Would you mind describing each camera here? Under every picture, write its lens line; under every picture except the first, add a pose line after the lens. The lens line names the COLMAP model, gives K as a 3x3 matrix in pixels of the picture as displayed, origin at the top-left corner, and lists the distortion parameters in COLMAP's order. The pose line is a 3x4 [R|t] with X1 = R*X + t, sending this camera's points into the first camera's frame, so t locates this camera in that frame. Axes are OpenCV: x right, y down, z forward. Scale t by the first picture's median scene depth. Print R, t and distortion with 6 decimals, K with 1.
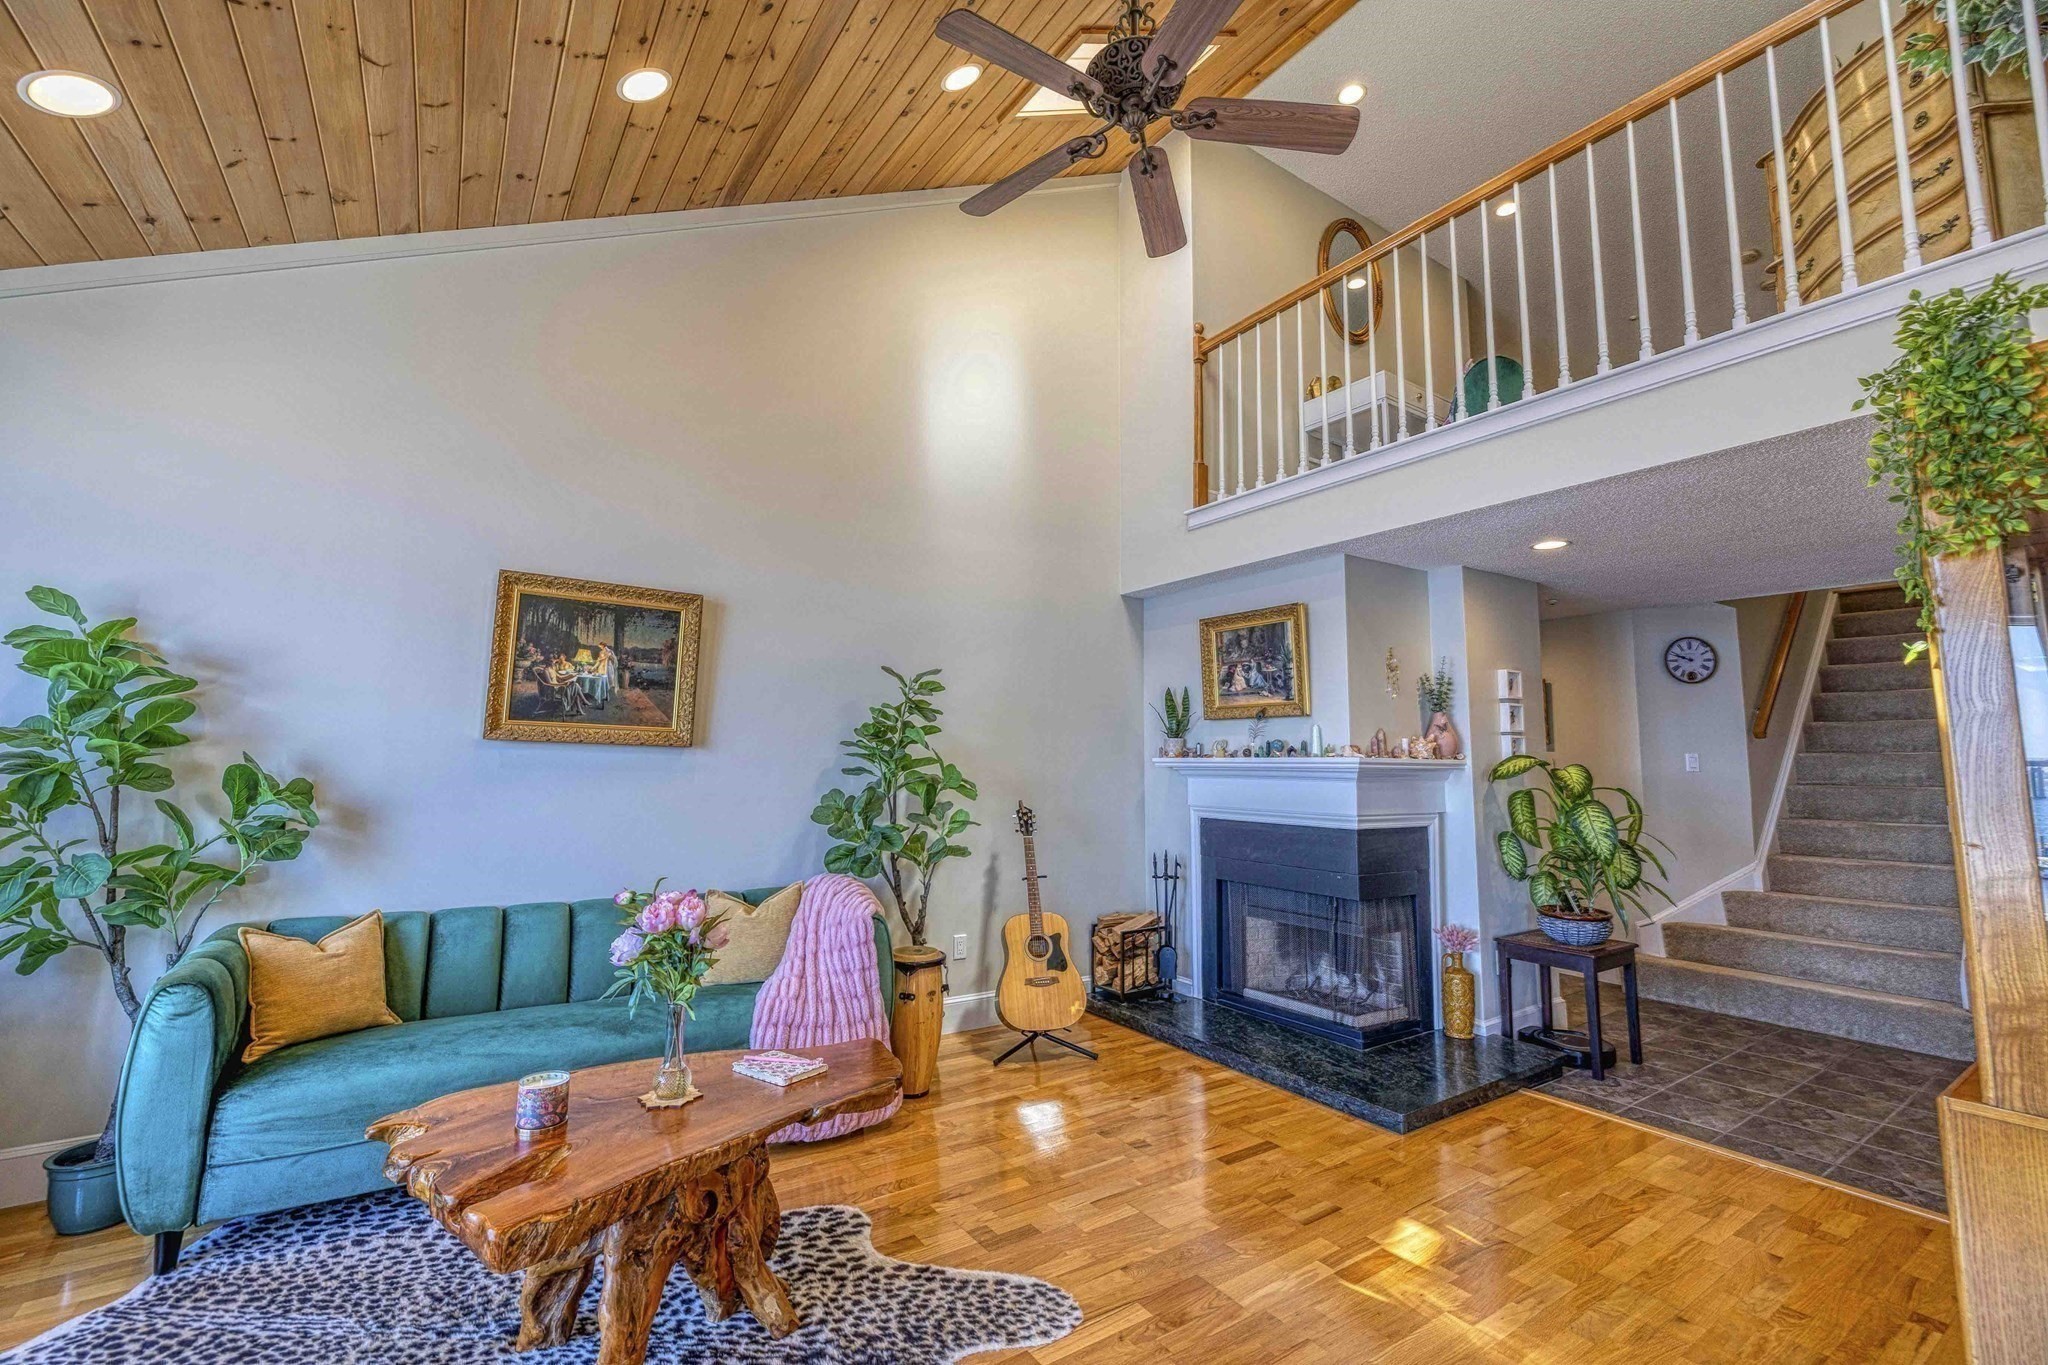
lens RADIAL K [[854.0, 0, 1018.0], [0, 854.0, 669.1], [0, 0, 1]] dist [0.000507, -0.000590]
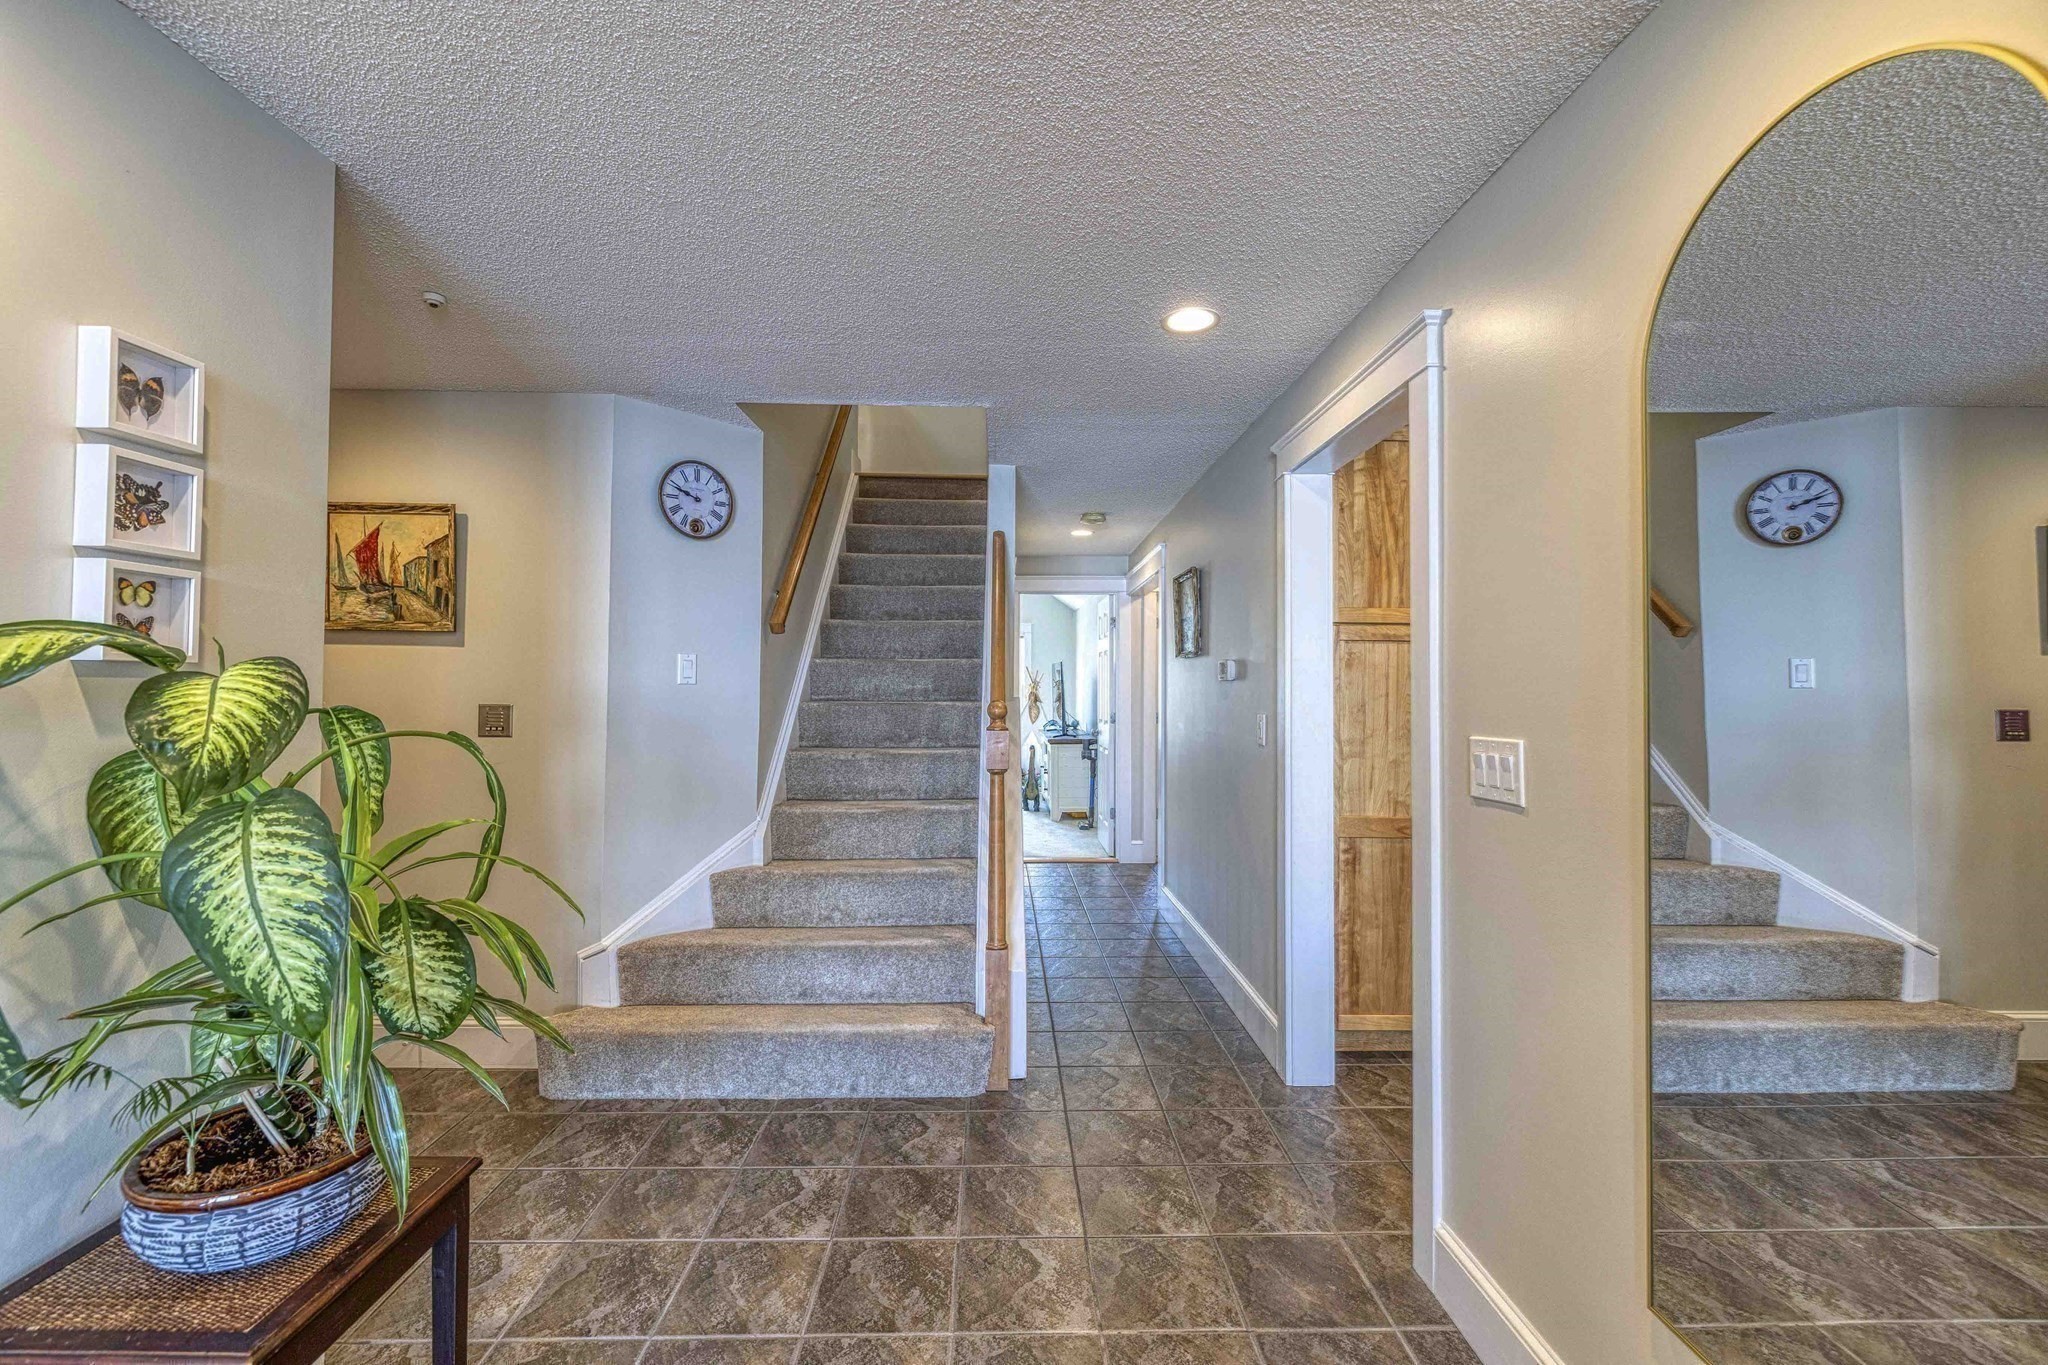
lens RADIAL K [[854.0, 0, 1018.0], [0, 854.0, 669.1], [0, 0, 1]] dist [0.000507, -0.000590]
pose [[0.539767, 0.010146, 0.841754, 0.417776], [-0.092662, 0.994567, 0.047431, 0.060465], [-0.836699, -0.103600, 0.537774, 0.490649]]
